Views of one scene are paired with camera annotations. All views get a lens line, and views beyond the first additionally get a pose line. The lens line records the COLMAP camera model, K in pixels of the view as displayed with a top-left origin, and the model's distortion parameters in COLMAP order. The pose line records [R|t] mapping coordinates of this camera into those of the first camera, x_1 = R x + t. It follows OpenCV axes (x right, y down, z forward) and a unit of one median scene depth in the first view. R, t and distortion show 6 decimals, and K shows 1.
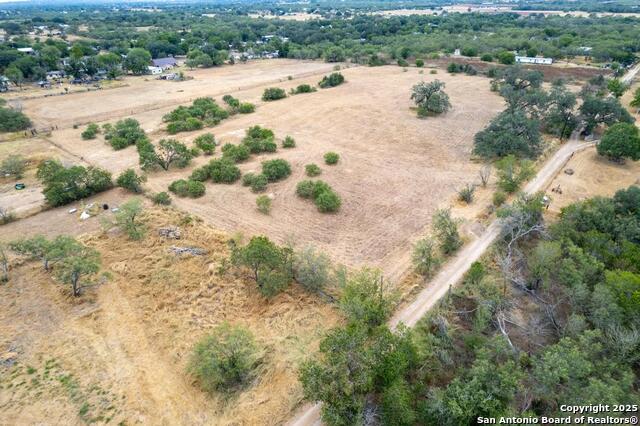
lens RADIAL K [[408.5, 0, 319.0], [0, 408.5, 216.4], [0, 0, 1]] dist [-0.064685, 0.069980]
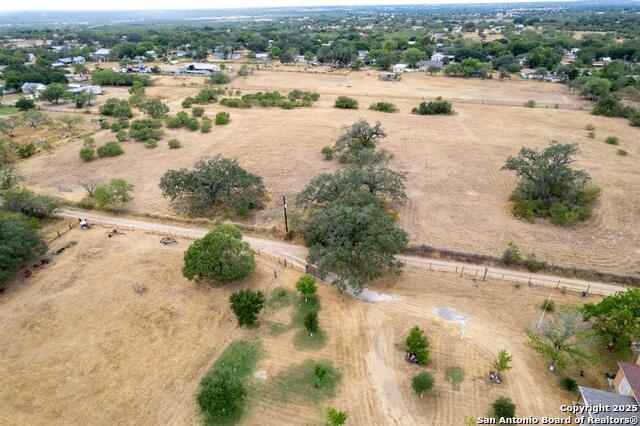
lens RADIAL K [[408.5, 0, 319.7], [0, 408.5, 210.1], [0, 0, 1]] dist [-0.064685, 0.069980]
pose [[0.394248, 0.430085, -0.812155, 1.264273], [-0.437664, 0.864950, 0.245586, -0.455248], [0.808096, 0.258629, 0.529237, 0.747223]]
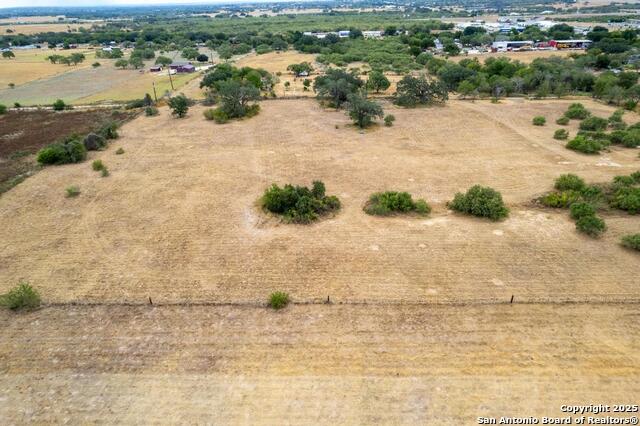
lens RADIAL K [[408.5, 0, 321.1], [0, 408.5, 213.4], [0, 0, 1]] dist [-0.064685, 0.069980]
pose [[-0.628738, -0.337665, 0.700479, -0.519290], [0.405738, 0.626009, 0.665950, -1.077884], [-0.663374, 0.702919, -0.256592, 1.966841]]
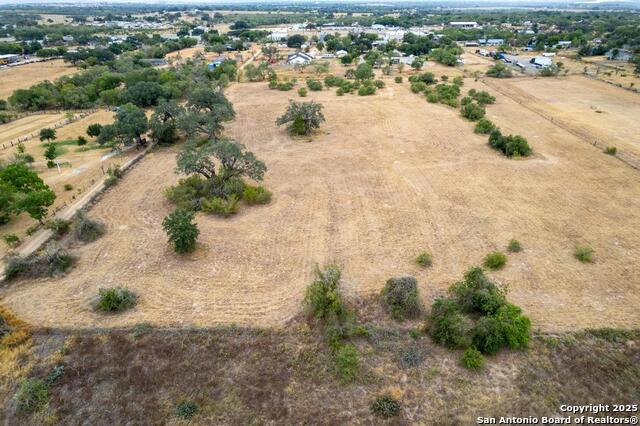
lens RADIAL K [[408.5, 0, 320.0], [0, 408.5, 215.2], [0, 0, 1]] dist [-0.064685, 0.069980]
pose [[-0.765476, 0.327134, -0.554103, 1.083942], [-0.290155, 0.593122, 0.751010, -1.135911], [0.574332, 0.735656, -0.359101, 2.011209]]
